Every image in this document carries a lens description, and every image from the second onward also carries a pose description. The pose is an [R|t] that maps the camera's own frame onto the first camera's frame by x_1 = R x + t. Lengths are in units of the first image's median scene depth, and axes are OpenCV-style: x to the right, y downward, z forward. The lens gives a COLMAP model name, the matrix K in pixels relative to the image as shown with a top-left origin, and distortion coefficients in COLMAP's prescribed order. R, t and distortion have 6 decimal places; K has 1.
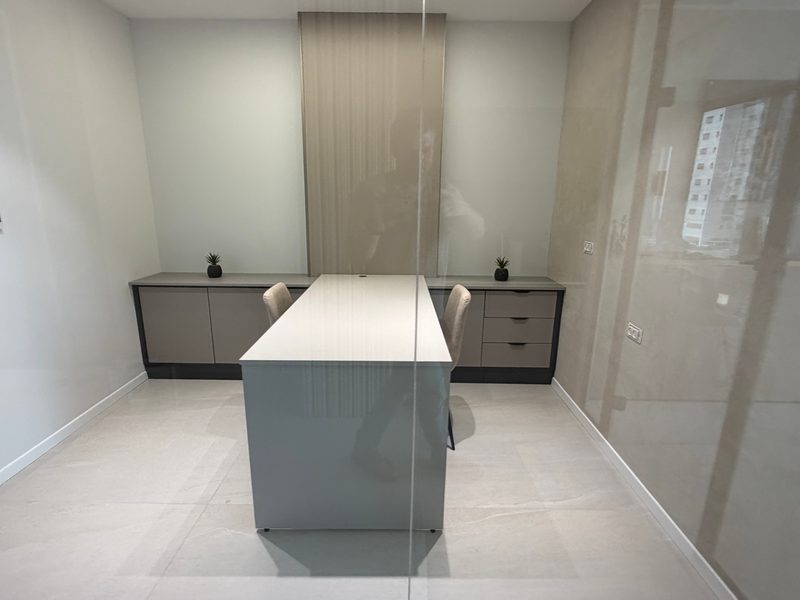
lens RADIAL K [[418.7, 0, 398.6], [0, 418.7, 299.2], [0, 0, 1]] dist [0.006836, 0.000557]
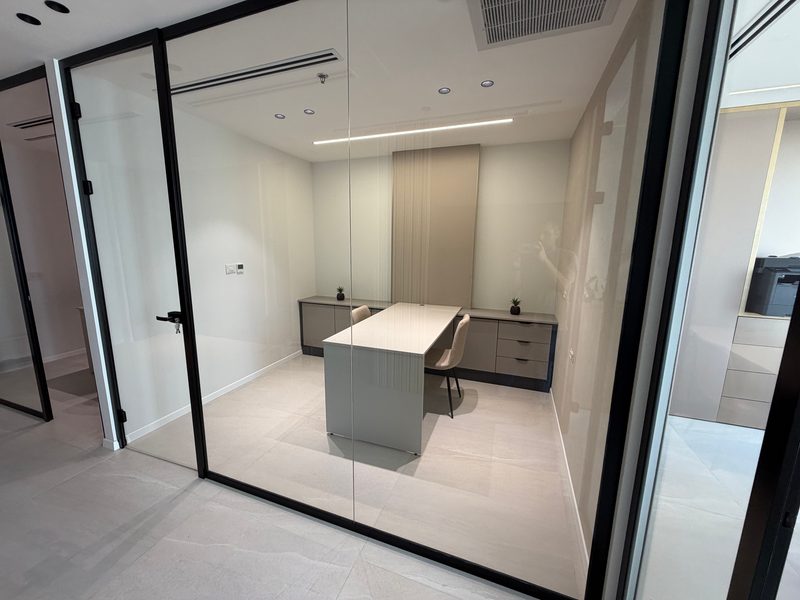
lens RADIAL K [[323.5, 0, 398.5], [0, 323.5, 300.6], [0, 0, 1]] dist [0.008314, -0.000030]
pose [[0.938353, 0.061059, -0.340244, 0.269212], [-0.084489, 0.994935, -0.054462, 0.002713], [0.335195, 0.079851, 0.938759, -0.200577]]
